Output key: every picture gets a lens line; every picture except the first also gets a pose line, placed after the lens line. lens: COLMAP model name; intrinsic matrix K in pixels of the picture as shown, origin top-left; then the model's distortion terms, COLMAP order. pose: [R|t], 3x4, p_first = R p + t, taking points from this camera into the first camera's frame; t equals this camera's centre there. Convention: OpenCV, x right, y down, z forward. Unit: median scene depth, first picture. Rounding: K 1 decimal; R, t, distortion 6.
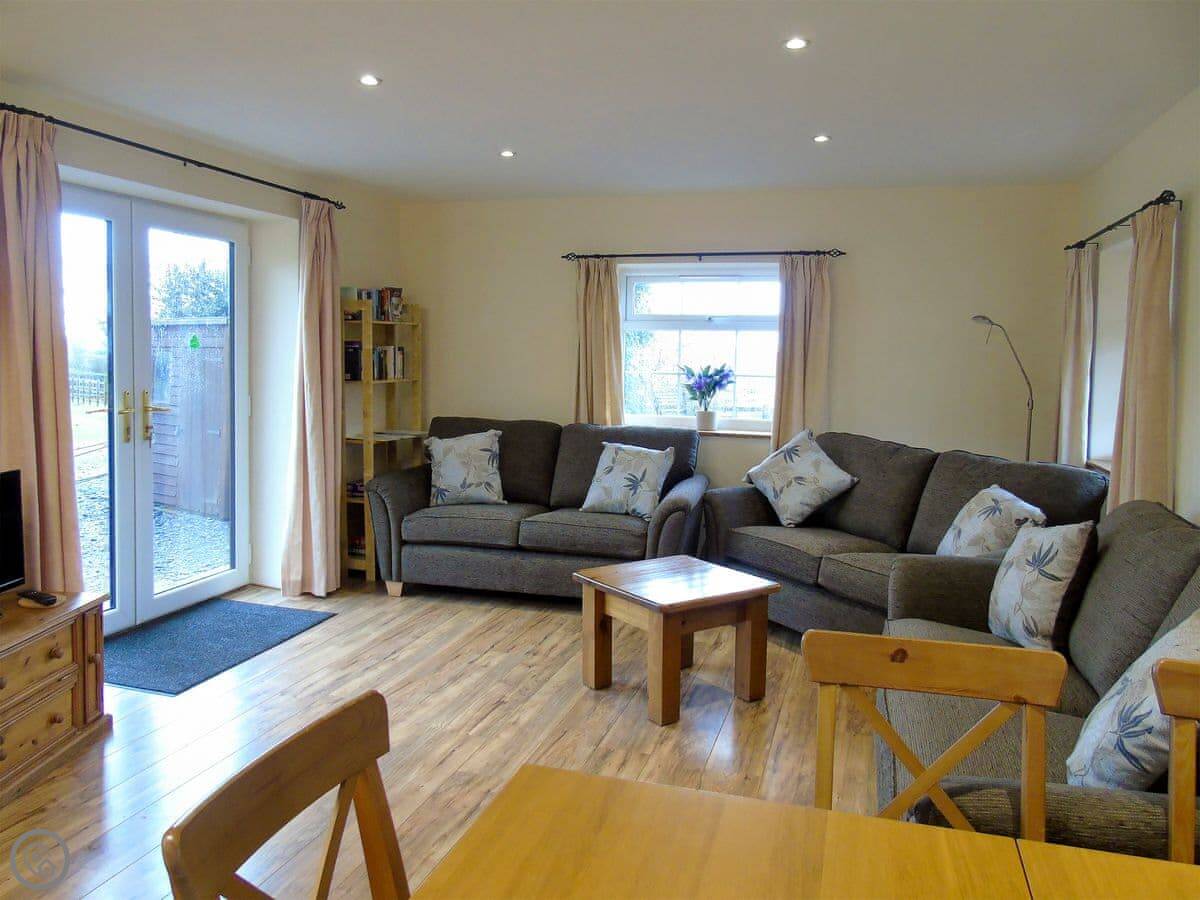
lens RADIAL K [[924.2, 0, 605.6], [0, 924.2, 392.5], [0, 0, 1]] dist [-0.042277, 0.033956]
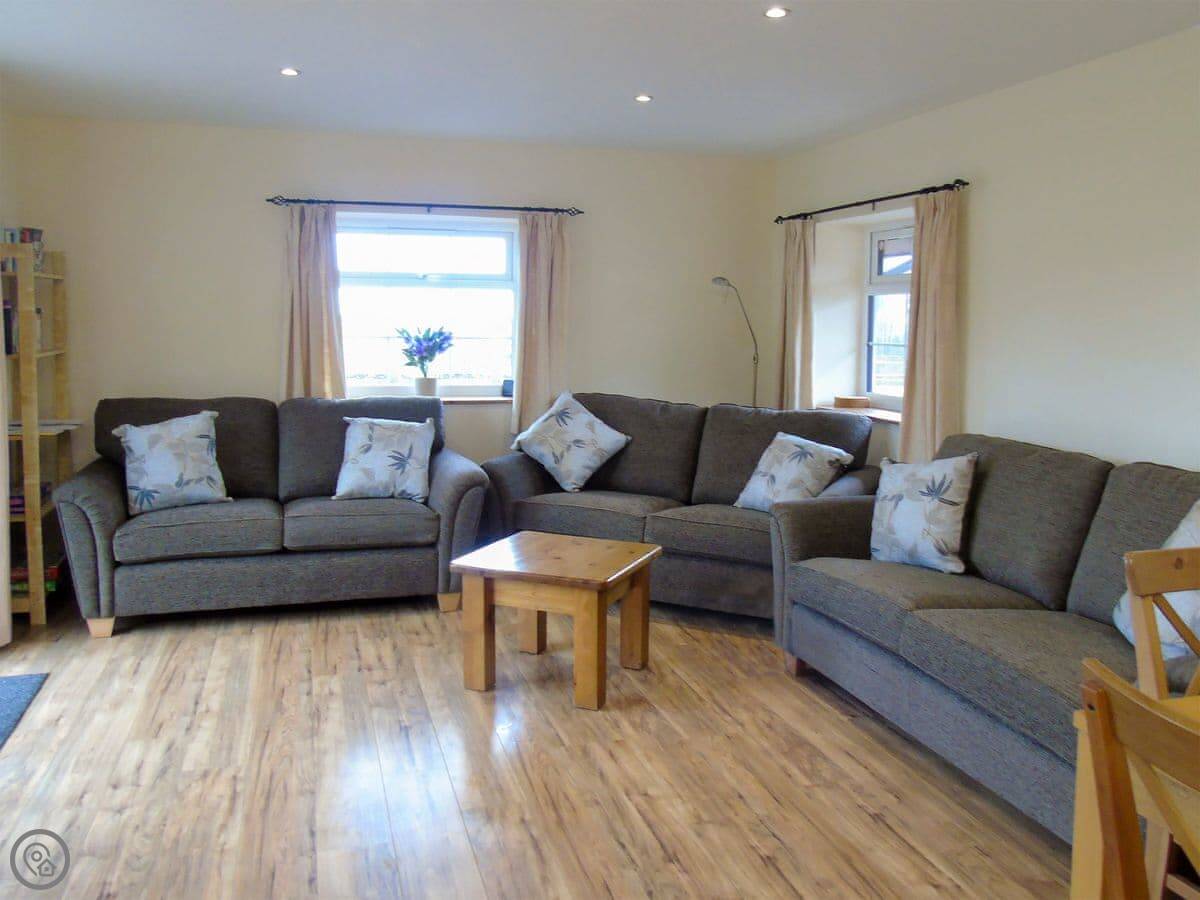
lens RADIAL K [[986.2, 0, 592.0], [0, 986.2, 364.1], [0, 0, 1]] dist [-0.042105, 0.022908]
pose [[0.839719, -0.032882, 0.542025, -0.327476], [0.027531, 0.999459, 0.017981, -0.007138], [-0.542323, -0.000176, 0.840170, 0.108581]]
